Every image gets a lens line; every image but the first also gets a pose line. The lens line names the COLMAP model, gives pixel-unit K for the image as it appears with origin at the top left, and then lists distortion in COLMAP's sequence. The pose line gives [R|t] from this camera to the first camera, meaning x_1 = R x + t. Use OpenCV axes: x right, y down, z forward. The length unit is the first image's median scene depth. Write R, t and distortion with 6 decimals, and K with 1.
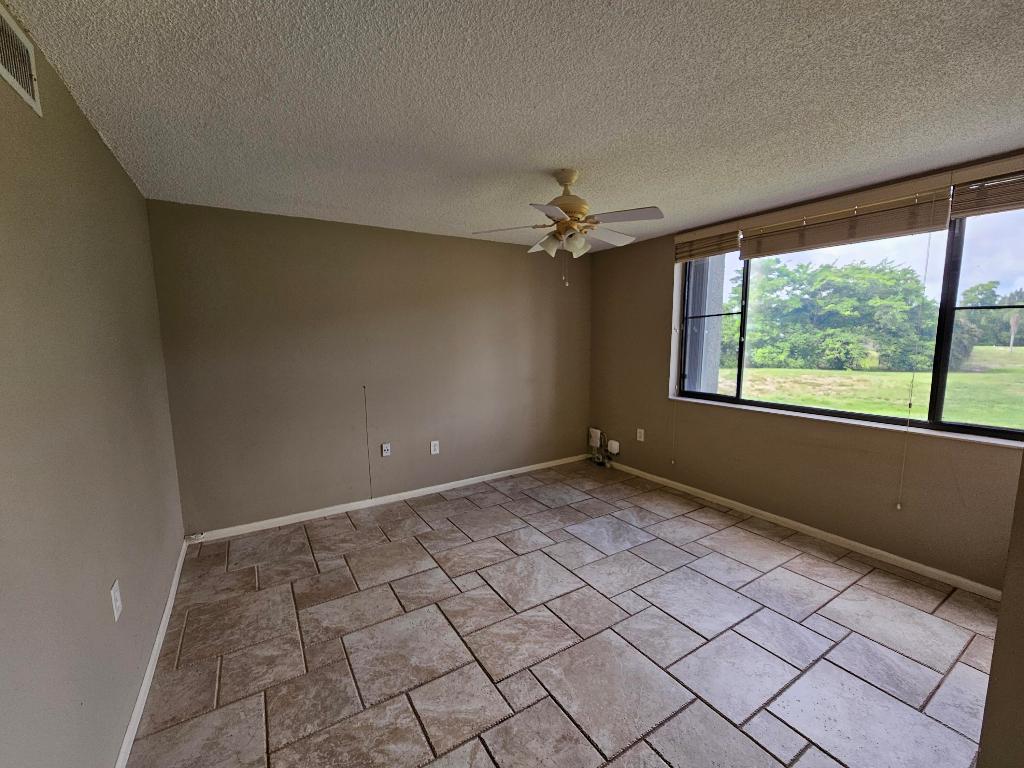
lens RADIAL K [[414.0, 0, 508.6], [0, 414.0, 390.9], [0, 0, 1]] dist [-0.001816, 0.001068]
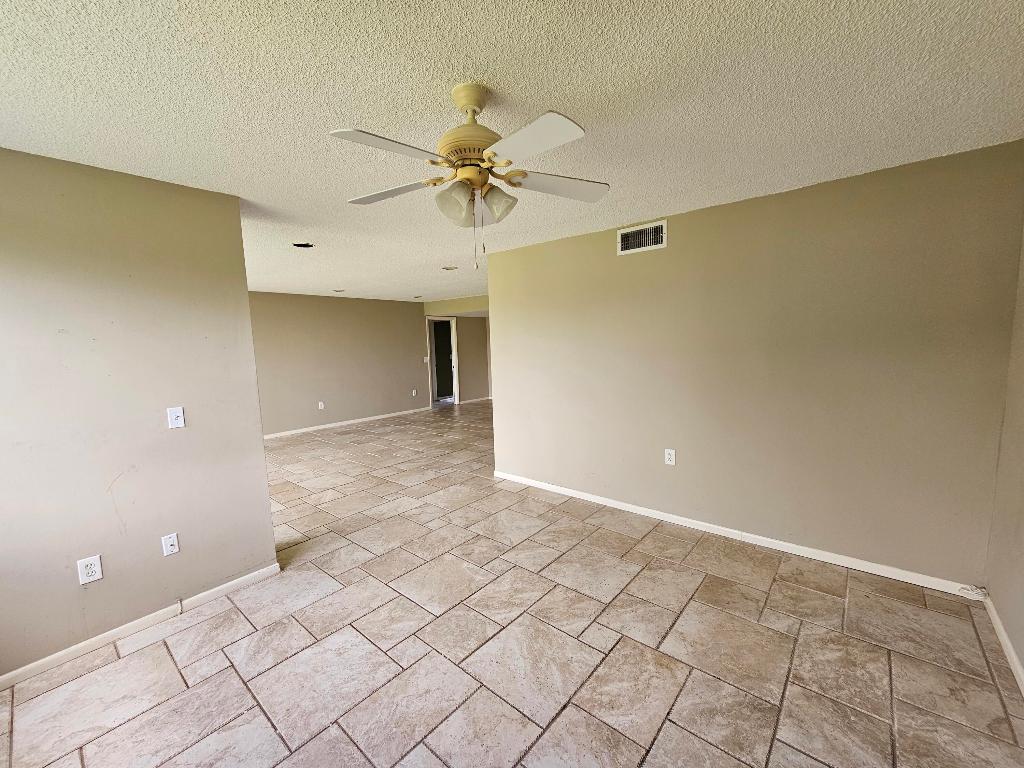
lens RADIAL K [[414.0, 0, 508.2], [0, 414.0, 384.8], [0, 0, 1]] dist [-0.001816, 0.001068]
pose [[-0.951746, 0.071089, -0.298541, 0.212859], [0.000817, 0.973384, 0.229181, -0.160002], [0.306887, 0.217878, -0.926472, 1.176358]]
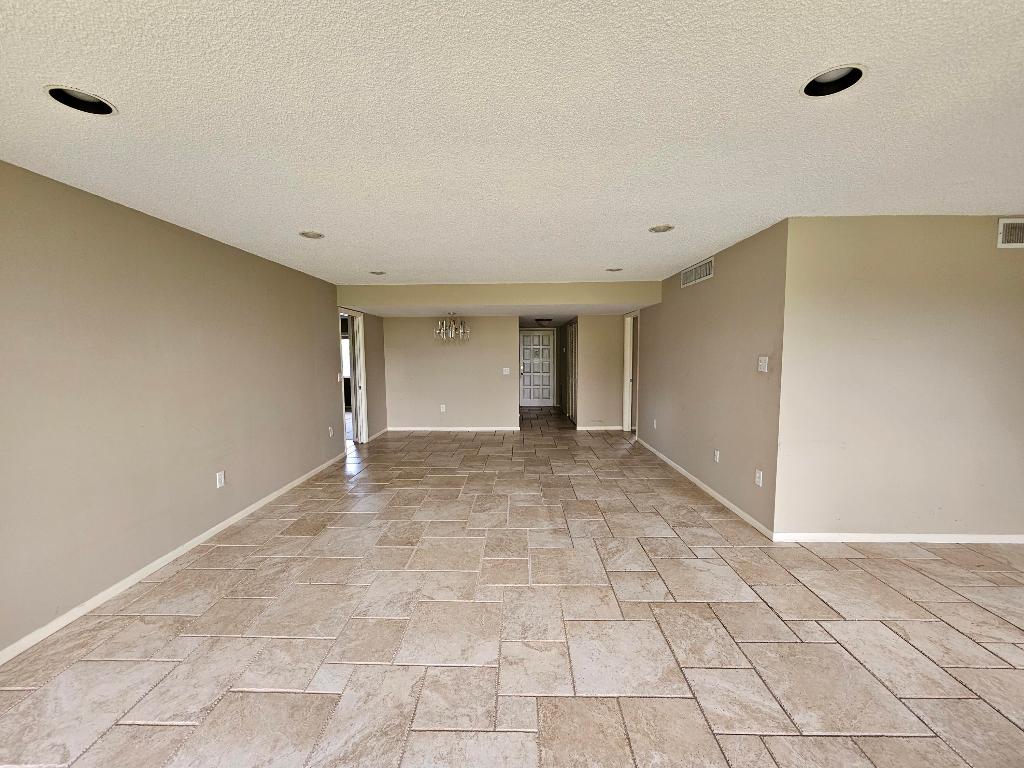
lens RADIAL K [[414.0, 0, 508.9], [0, 414.0, 381.6], [0, 0, 1]] dist [-0.001816, 0.001068]
pose [[-0.556428, 0.076644, -0.827353, 0.916082], [-0.090001, 0.984318, 0.151714, -0.006026], [0.826007, 0.158881, -0.540805, -0.021299]]
